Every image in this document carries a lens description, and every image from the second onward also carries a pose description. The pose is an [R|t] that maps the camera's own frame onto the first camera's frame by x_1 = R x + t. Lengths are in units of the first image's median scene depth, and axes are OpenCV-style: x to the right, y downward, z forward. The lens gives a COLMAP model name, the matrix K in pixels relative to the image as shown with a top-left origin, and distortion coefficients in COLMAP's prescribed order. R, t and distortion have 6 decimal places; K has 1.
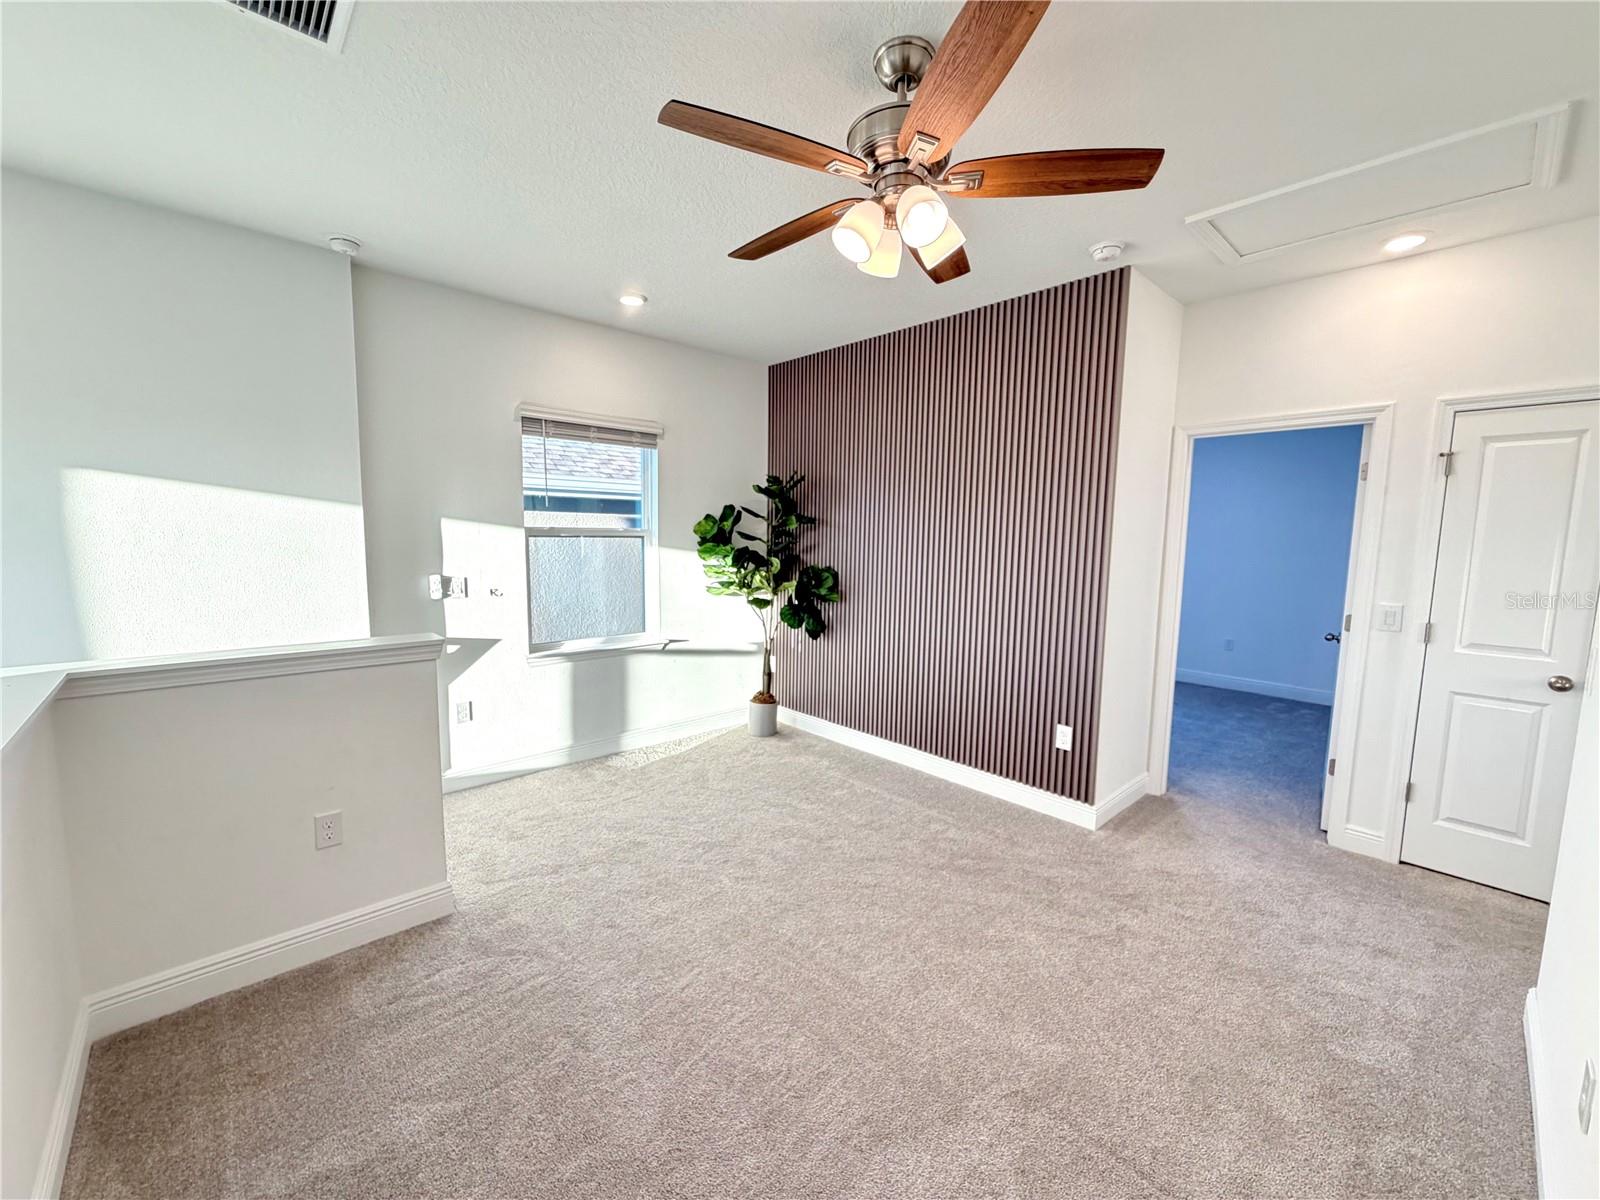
lens RADIAL K [[640.7, 0, 796.1], [0, 640.7, 602.7], [0, 0, 1]] dist [-0.001147, -0.000322]
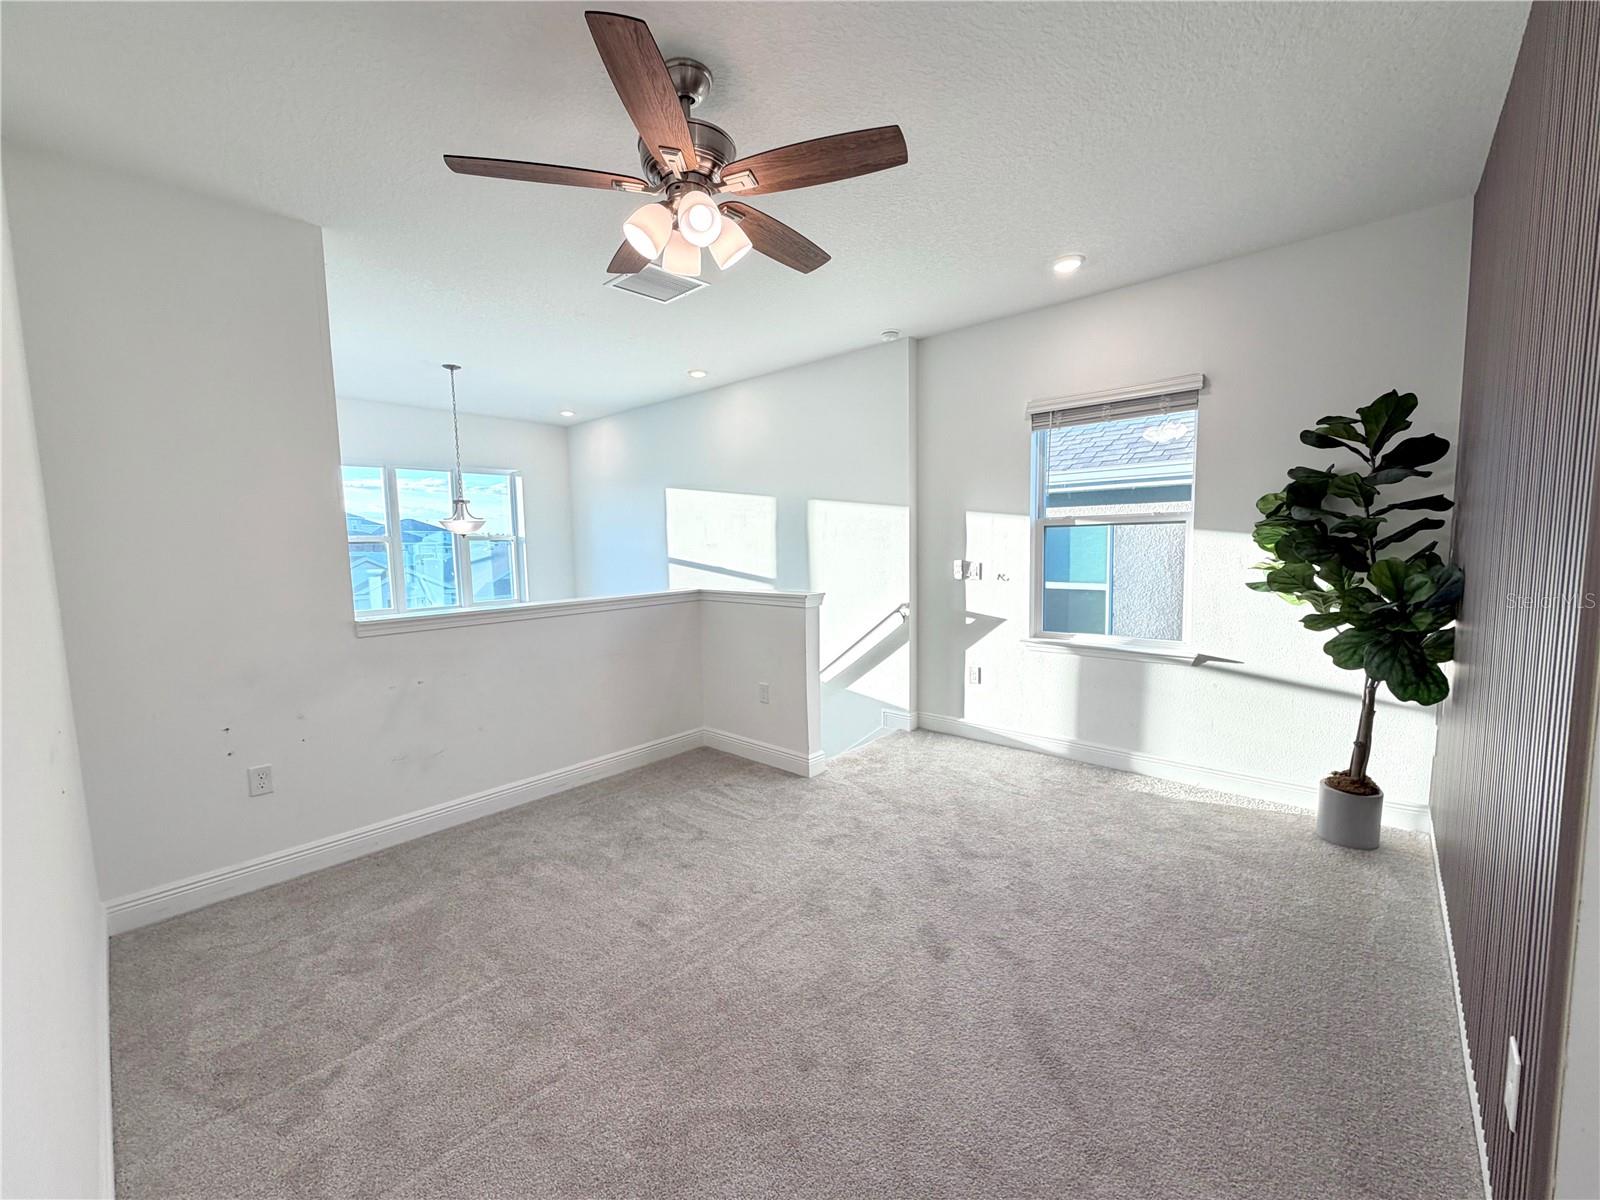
lens RADIAL K [[640.7, 0, 796.3], [0, 640.7, 601.4], [0, 0, 1]] dist [-0.001147, -0.000322]
pose [[0.086408, 0.076541, -0.993315, 0.636171], [-0.084268, 0.994033, 0.069266, -0.021624], [0.992690, 0.077719, 0.092343, 0.543717]]
